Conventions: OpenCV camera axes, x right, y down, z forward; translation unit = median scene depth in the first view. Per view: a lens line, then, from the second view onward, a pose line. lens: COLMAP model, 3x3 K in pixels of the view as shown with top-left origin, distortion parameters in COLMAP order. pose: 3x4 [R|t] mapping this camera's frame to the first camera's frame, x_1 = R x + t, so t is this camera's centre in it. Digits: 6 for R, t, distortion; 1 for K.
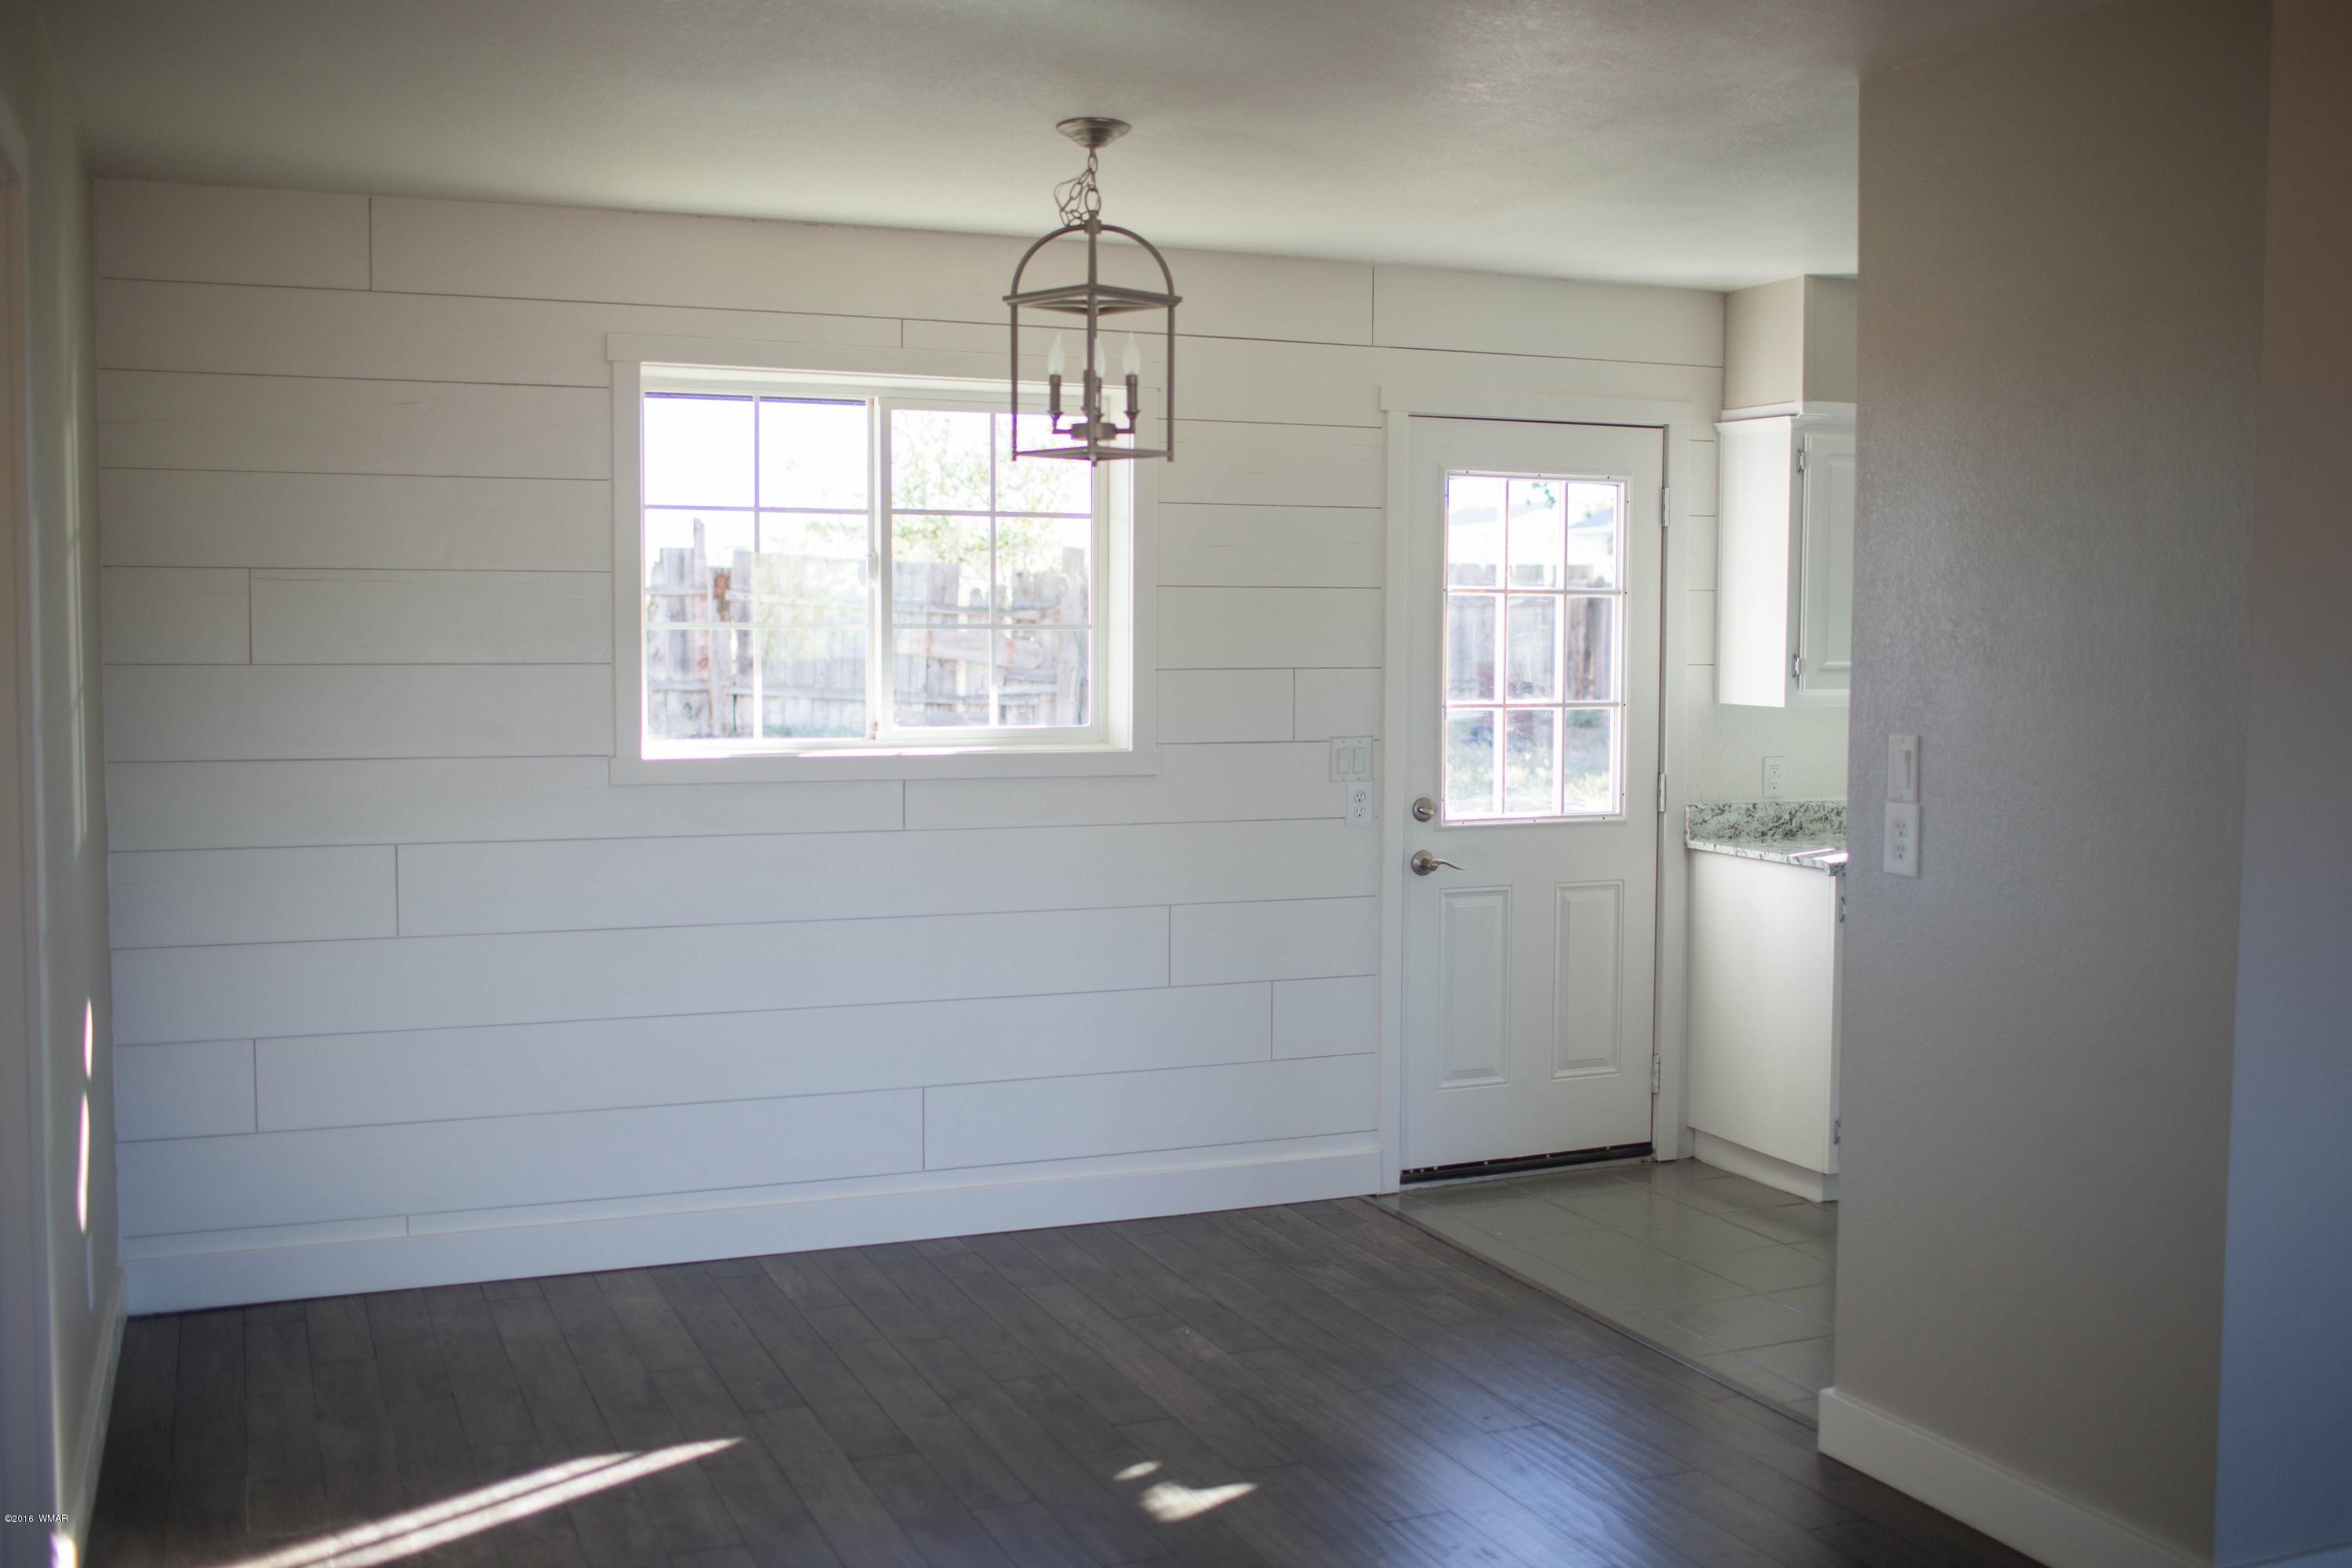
lens RADIAL K [[2251.6, 0, 1173.0], [0, 2251.6, 781.7], [0, 0, 1]] dist [-0.056134, 0.000000]
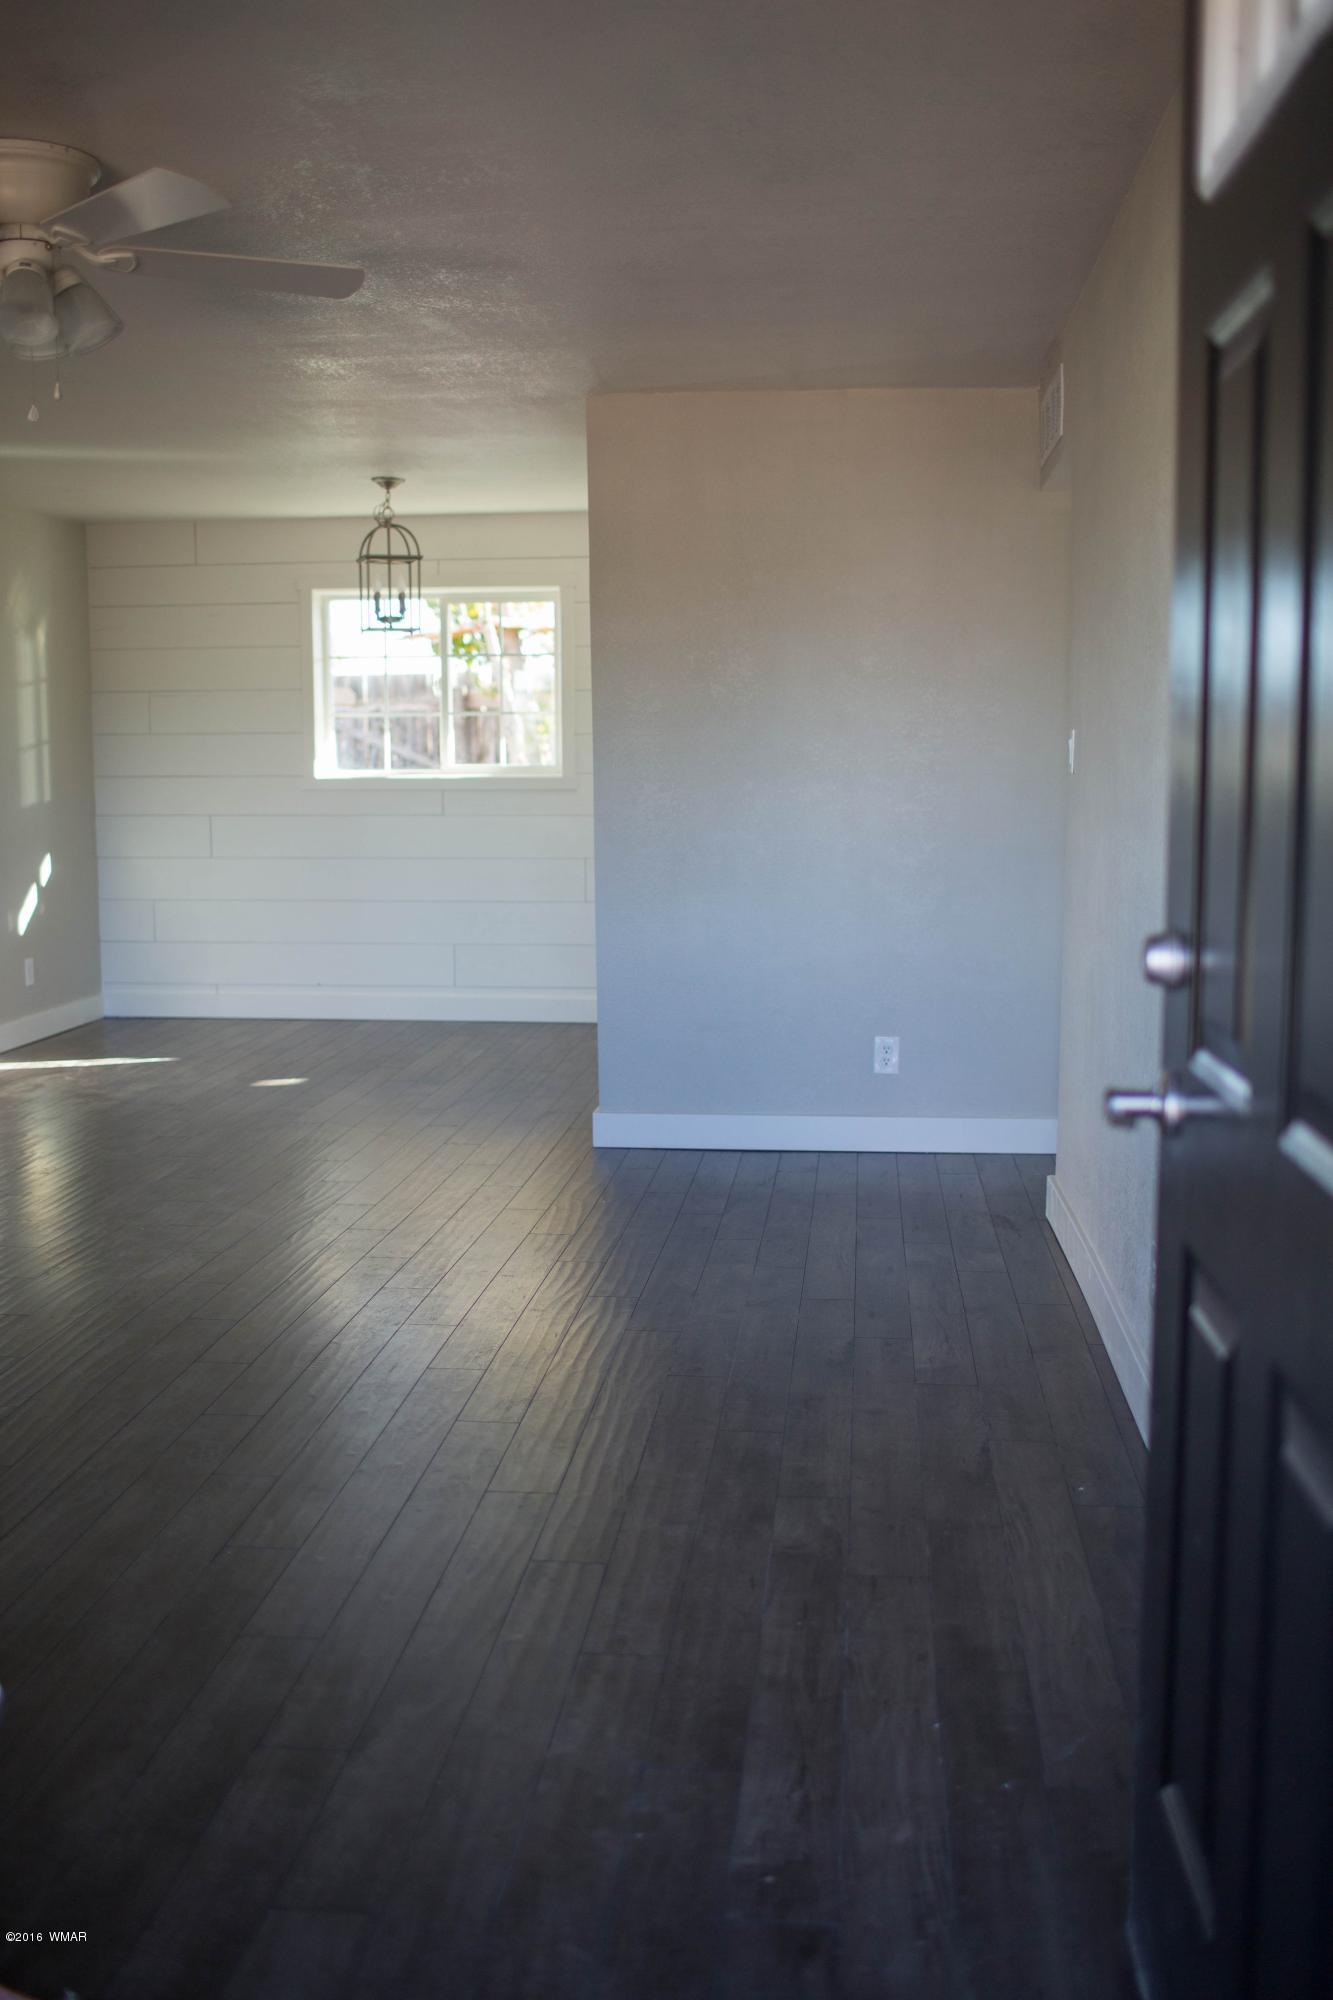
lens RADIAL K [[1914.6, 0, 654.5], [0, 1914.6, 974.8], [0, 0, 1]] dist [-0.056134, 0.000000]
pose [[0.875175, 0.048209, -0.481398, 1.092793], [-0.023631, 0.998095, 0.056991, 0.077252], [0.483228, -0.038501, 0.874647, -0.512225]]
